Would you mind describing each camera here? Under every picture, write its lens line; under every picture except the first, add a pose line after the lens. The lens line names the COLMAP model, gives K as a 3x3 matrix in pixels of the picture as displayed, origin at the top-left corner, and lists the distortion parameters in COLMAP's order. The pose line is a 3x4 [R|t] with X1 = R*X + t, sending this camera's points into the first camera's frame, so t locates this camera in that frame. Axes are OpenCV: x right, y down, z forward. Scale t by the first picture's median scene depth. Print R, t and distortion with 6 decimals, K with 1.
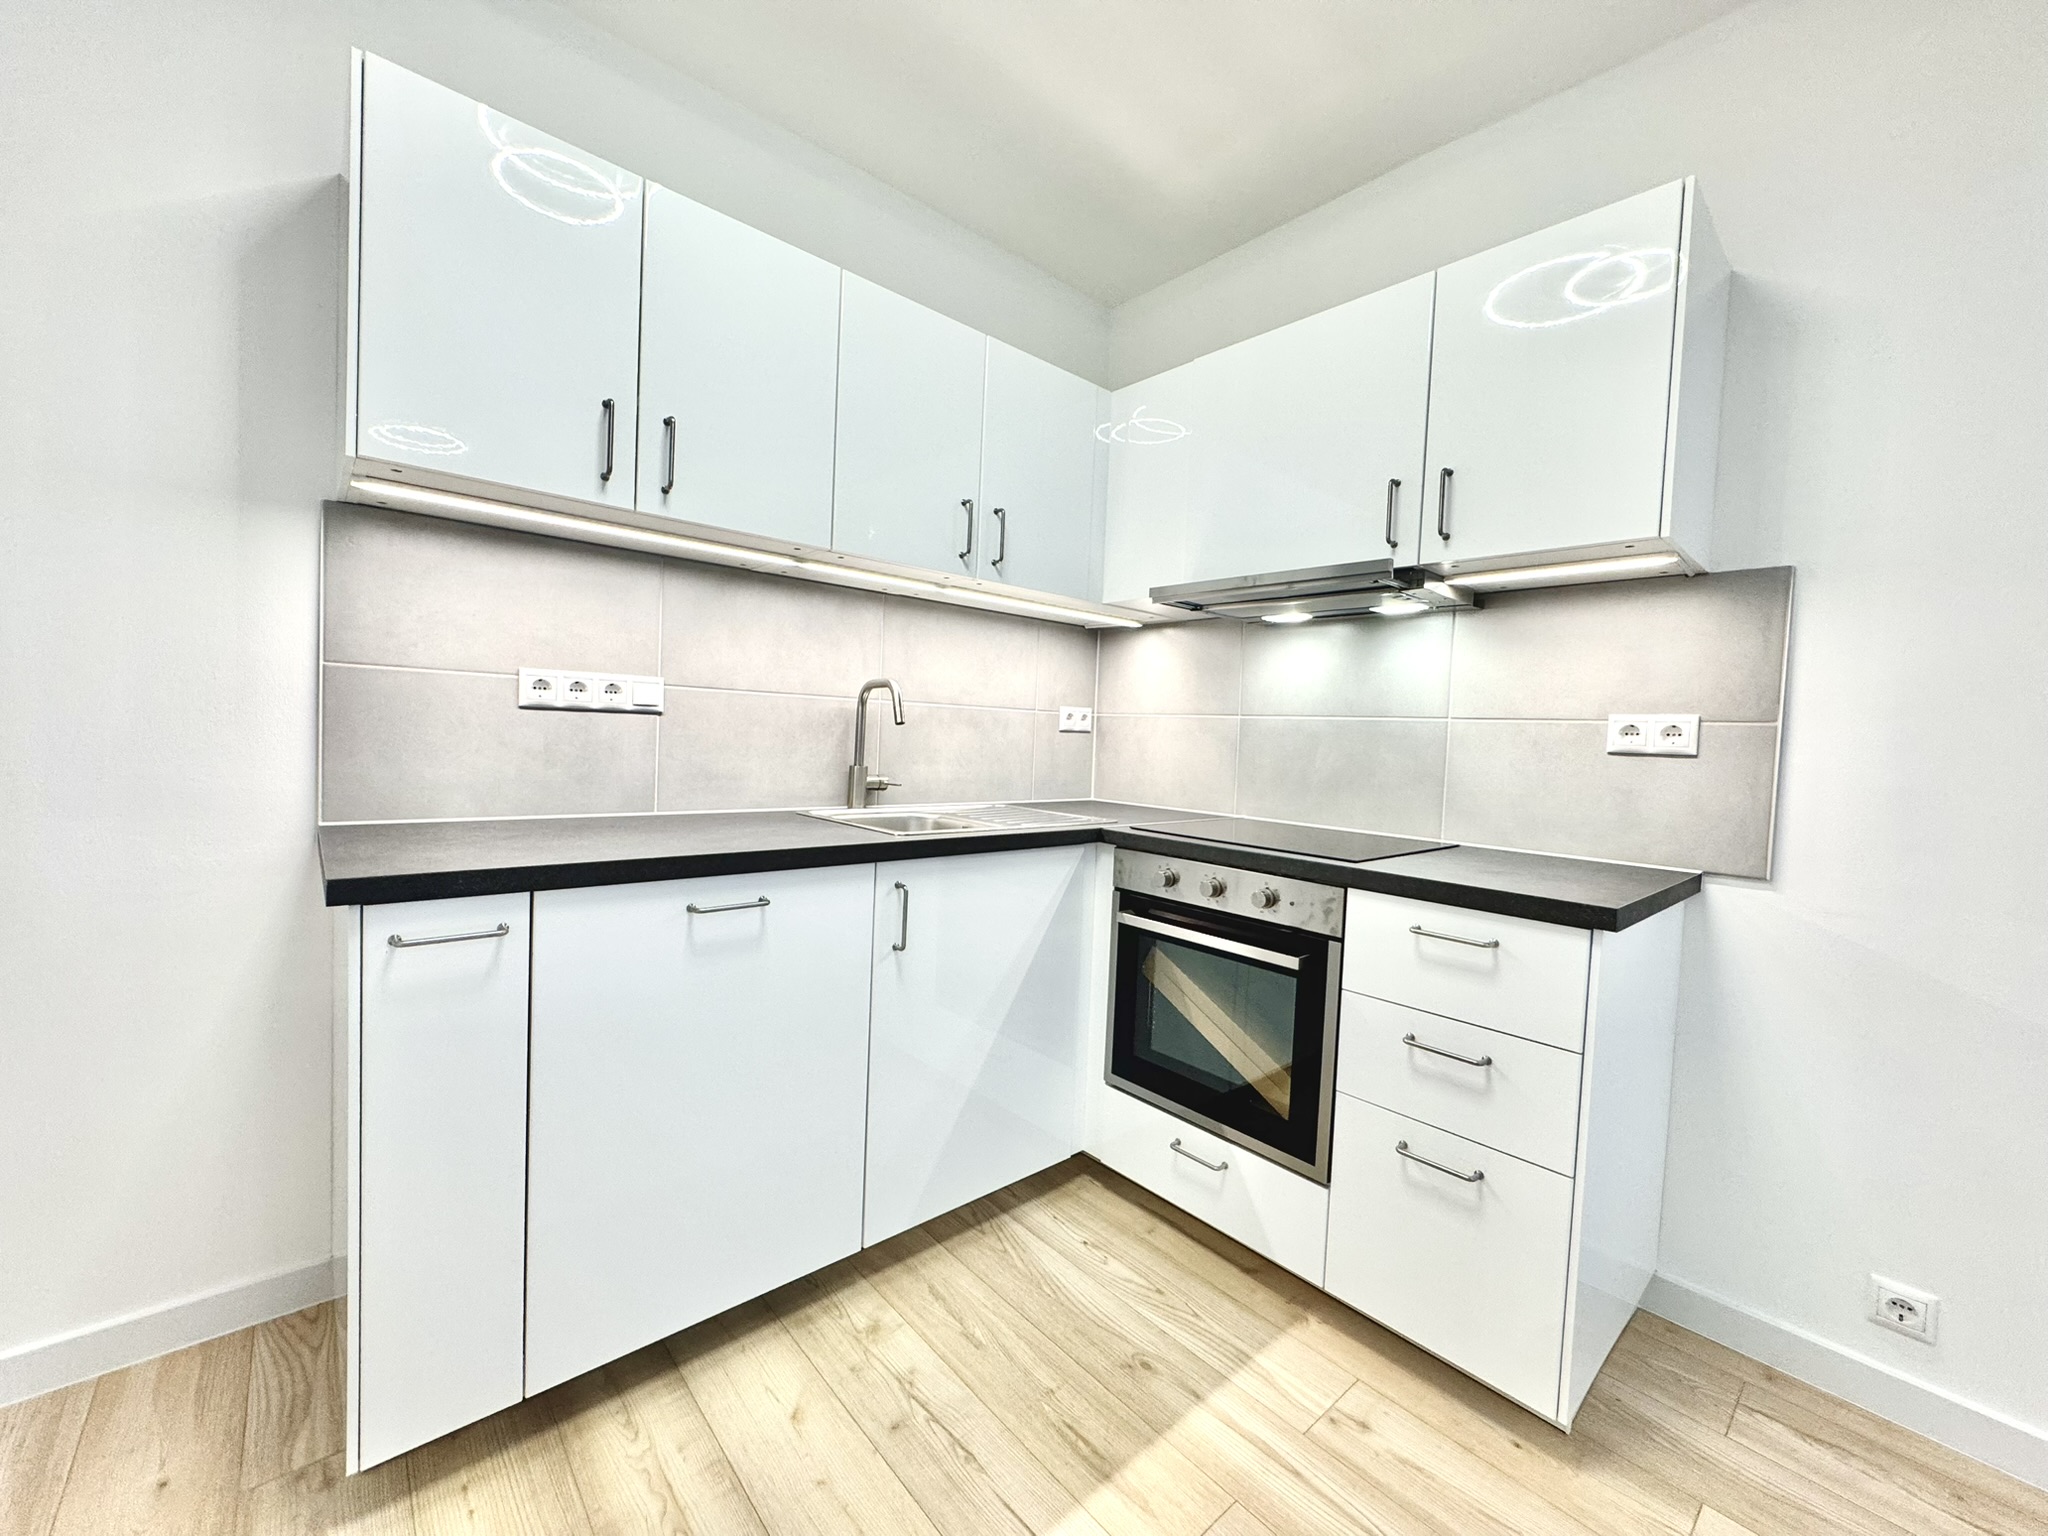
lens RADIAL K [[817.8, 0, 1023.7], [0, 817.8, 768.3], [0, 0, 1]] dist [-0.003578, 0.000900]
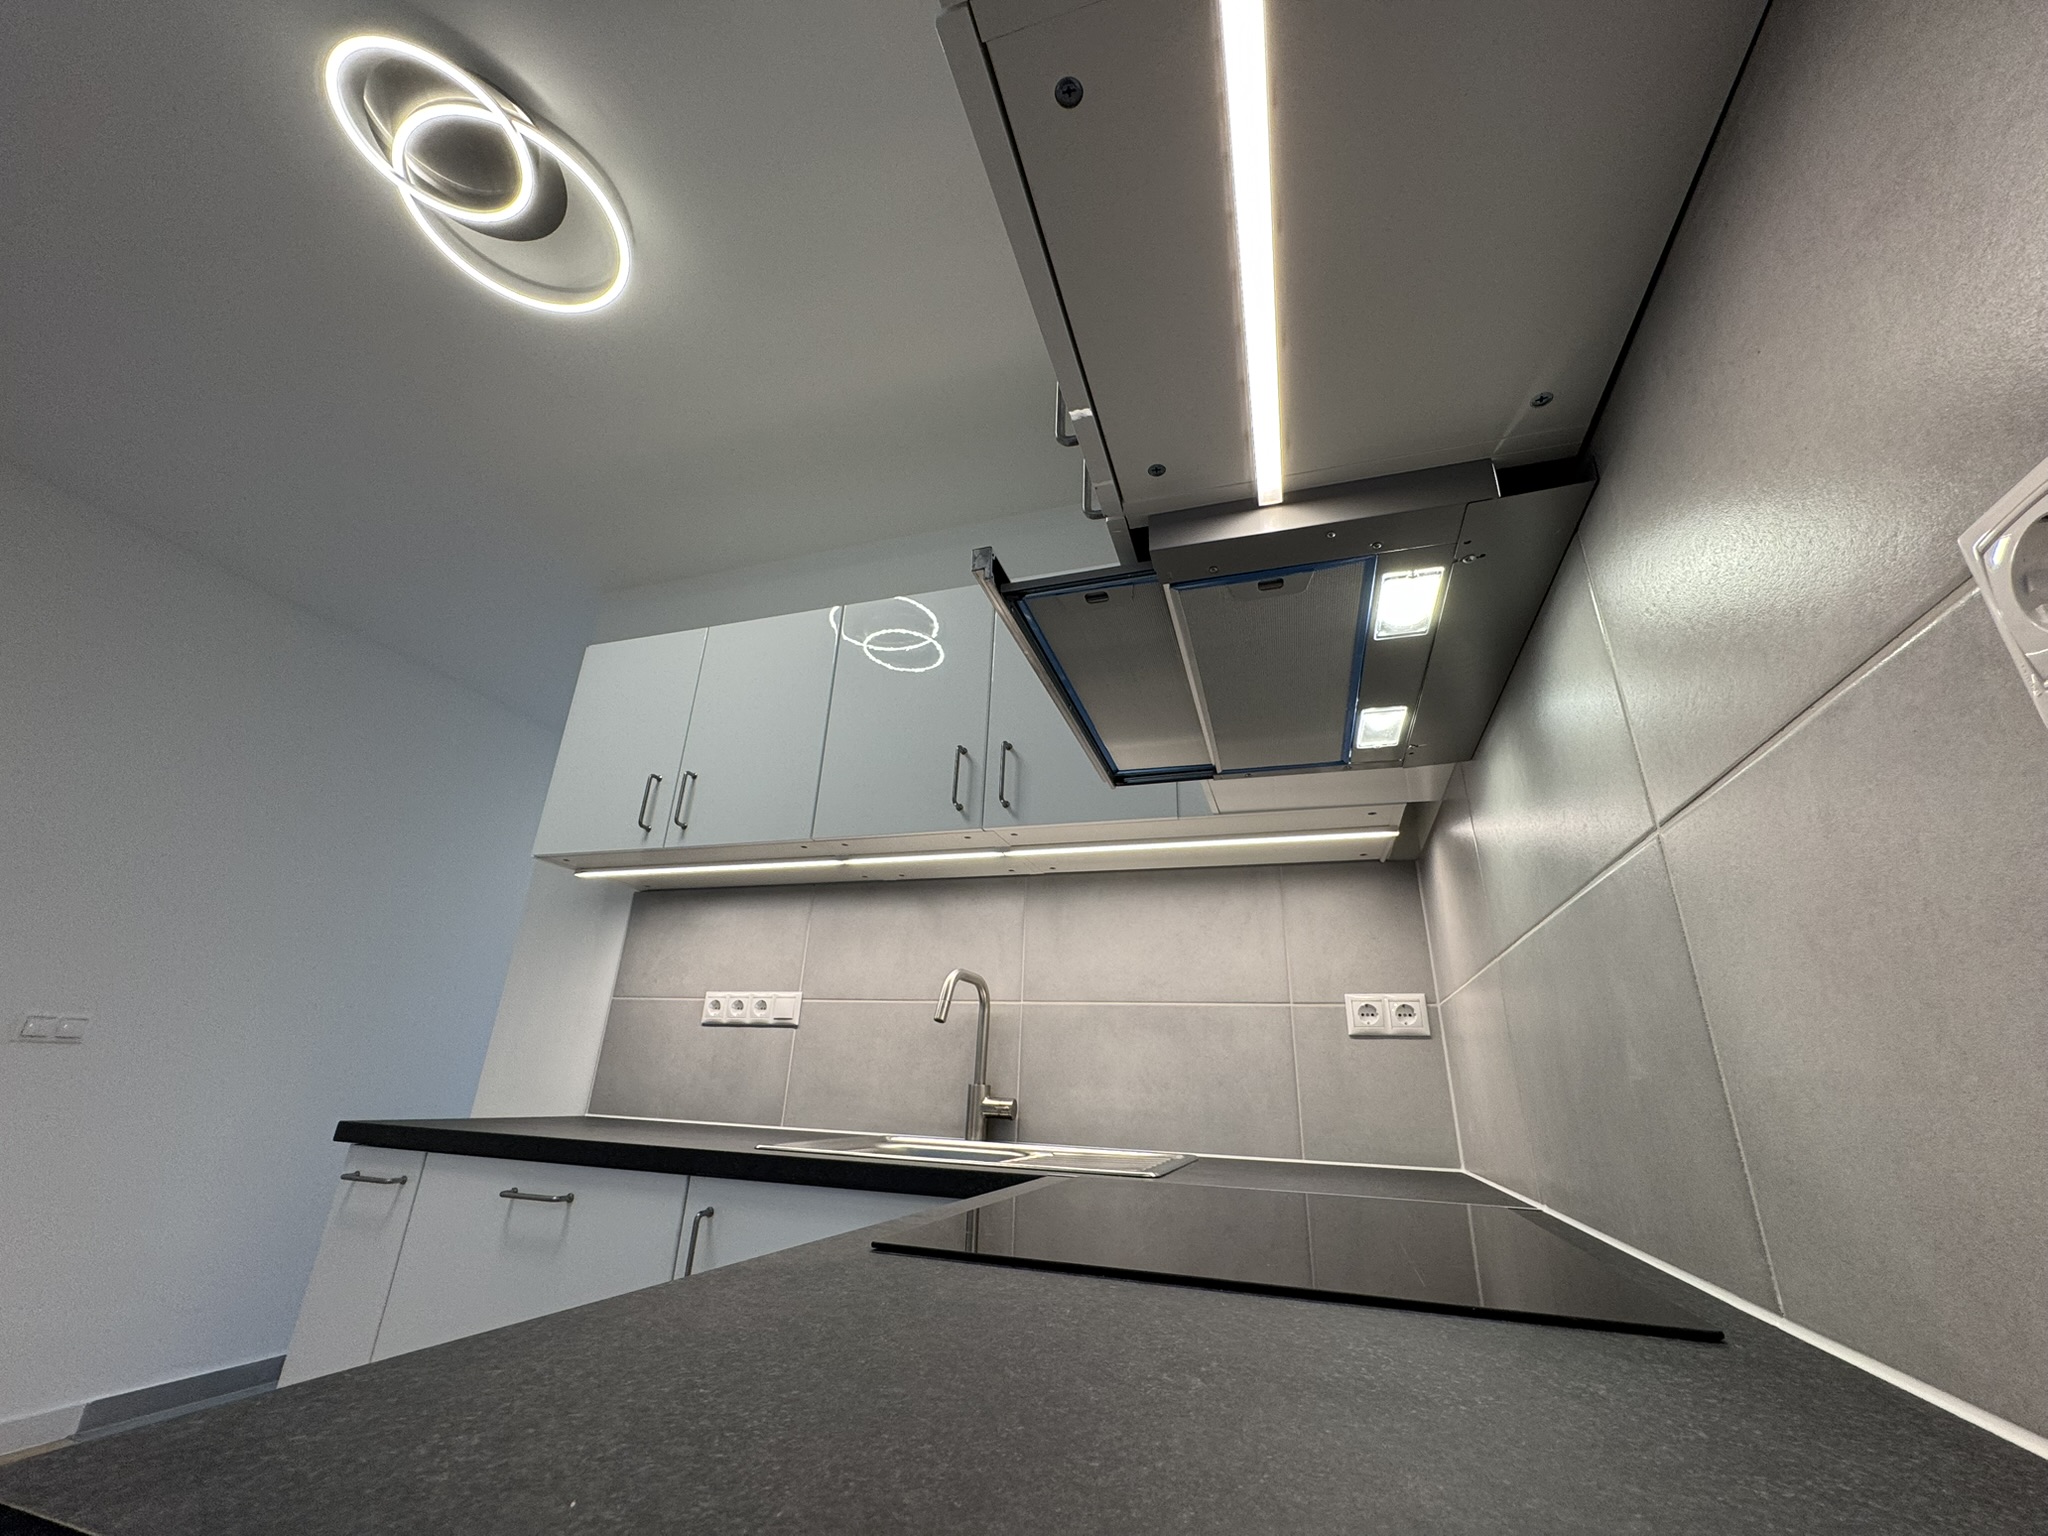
lens RADIAL K [[817.8, 0, 1021.1], [0, 817.8, 762.6], [0, 0, 1]] dist [-0.003578, 0.000900]
pose [[0.501907, -0.341844, -0.794502, 0.768614], [-0.055710, 0.903897, -0.424106, 0.066420], [0.863126, 0.257124, 0.434628, 0.789110]]
